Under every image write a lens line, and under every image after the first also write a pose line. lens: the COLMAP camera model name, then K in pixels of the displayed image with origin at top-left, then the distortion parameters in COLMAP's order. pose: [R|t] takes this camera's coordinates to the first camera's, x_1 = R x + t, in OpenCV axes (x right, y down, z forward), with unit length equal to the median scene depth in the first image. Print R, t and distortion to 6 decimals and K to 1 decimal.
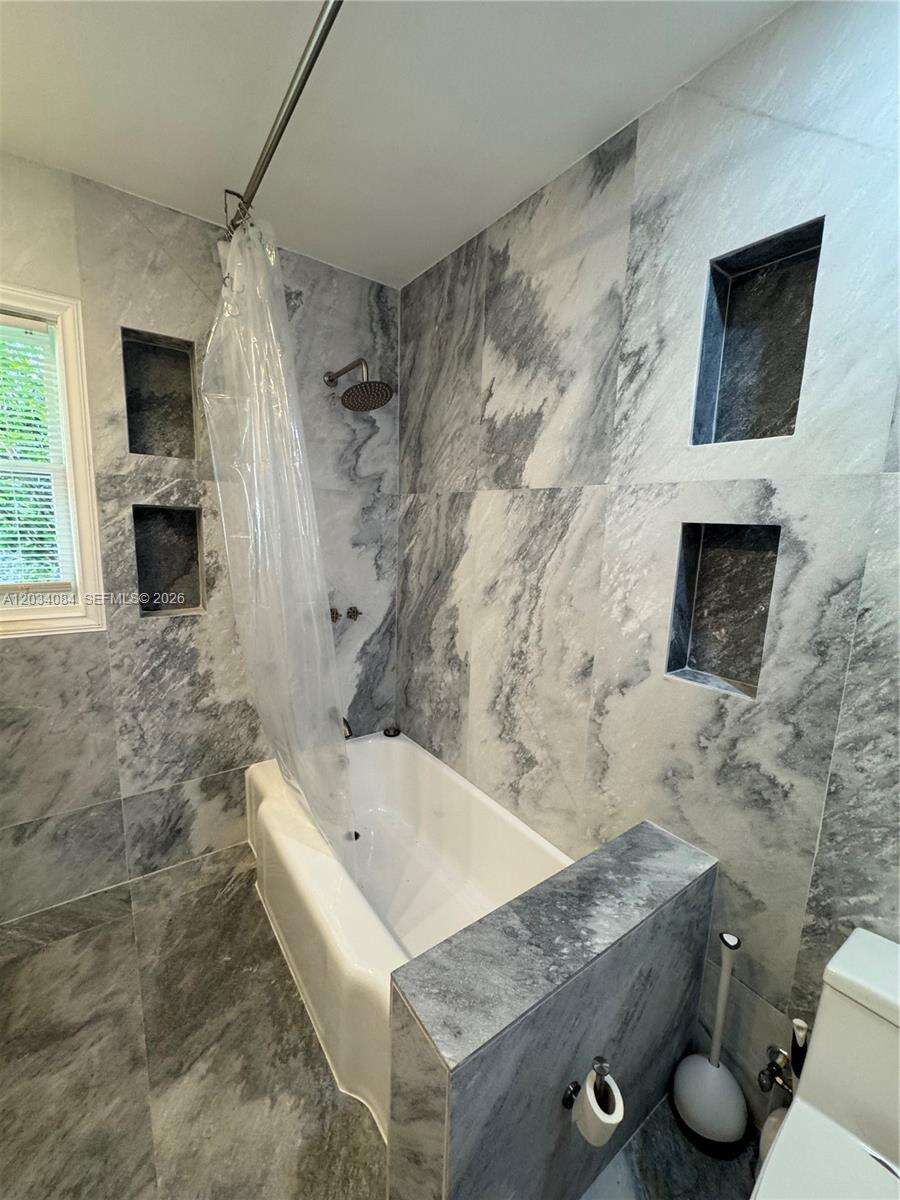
lens RADIAL K [[479.7, 0, 452.5], [0, 479.7, 599.5], [0, 0, 1]] dist [-0.003248, 0.000580]
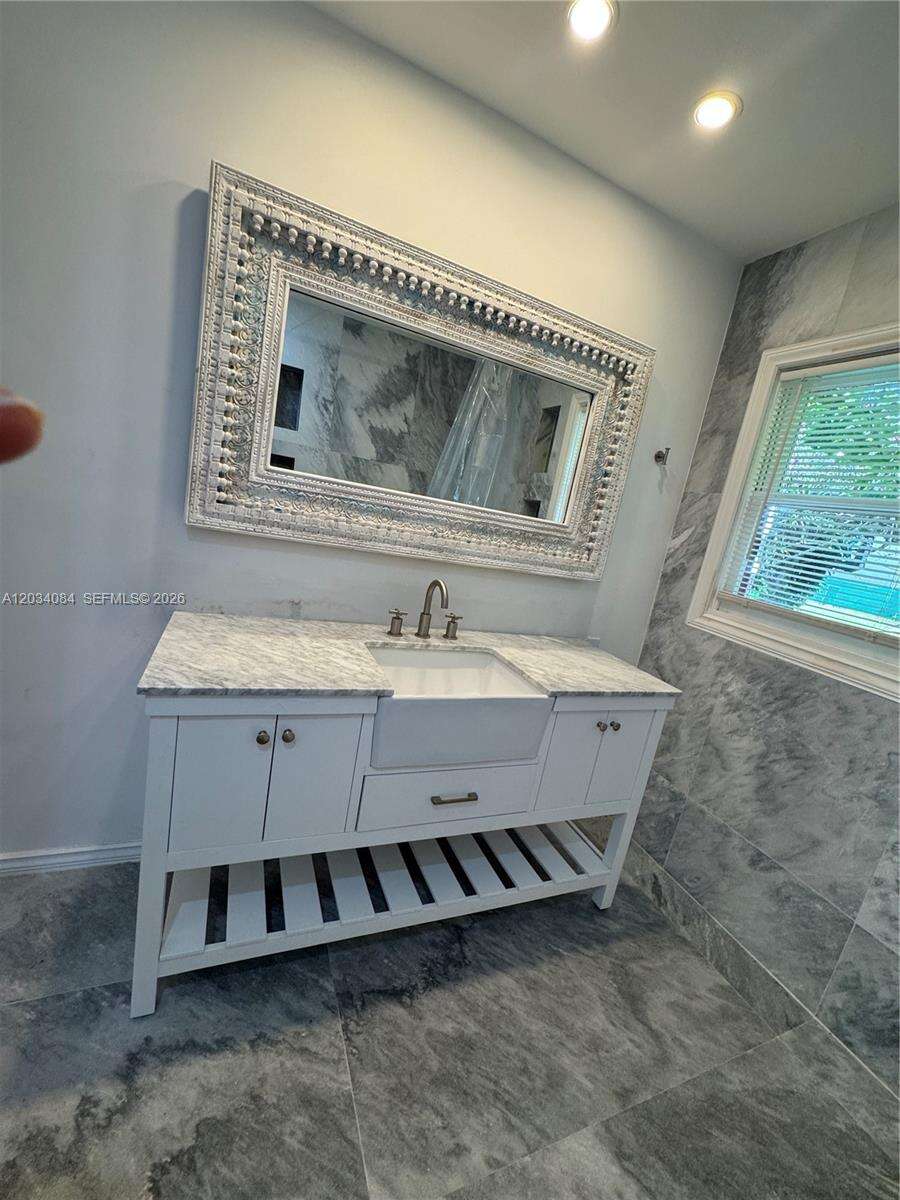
lens RADIAL K [[479.7, 0, 452.5], [0, 479.7, 599.5], [0, 0, 1]] dist [-0.003248, 0.000580]
pose [[-0.215783, 0.119965, -0.969044, 0.184125], [-0.340220, 0.920997, 0.189776, 0.013144], [0.915253, 0.370638, -0.157921, 0.452332]]
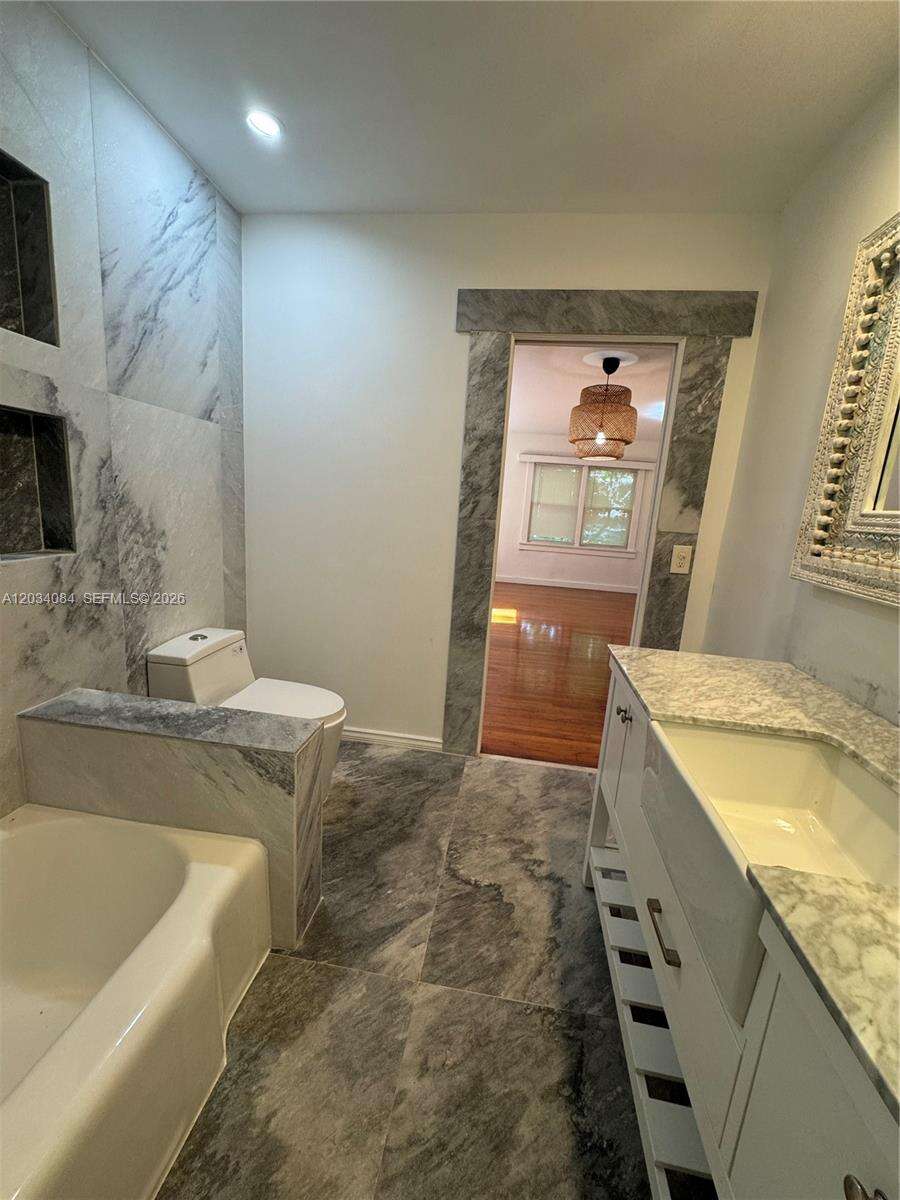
lens RADIAL K [[479.7, 0, 452.5], [0, 479.7, 599.5], [0, 0, 1]] dist [-0.003248, 0.000580]
pose [[-0.714557, -0.218674, 0.664522, -0.849803], [0.020213, 0.943041, 0.332061, -0.074552], [-0.699285, 0.250708, -0.669437, 0.977283]]
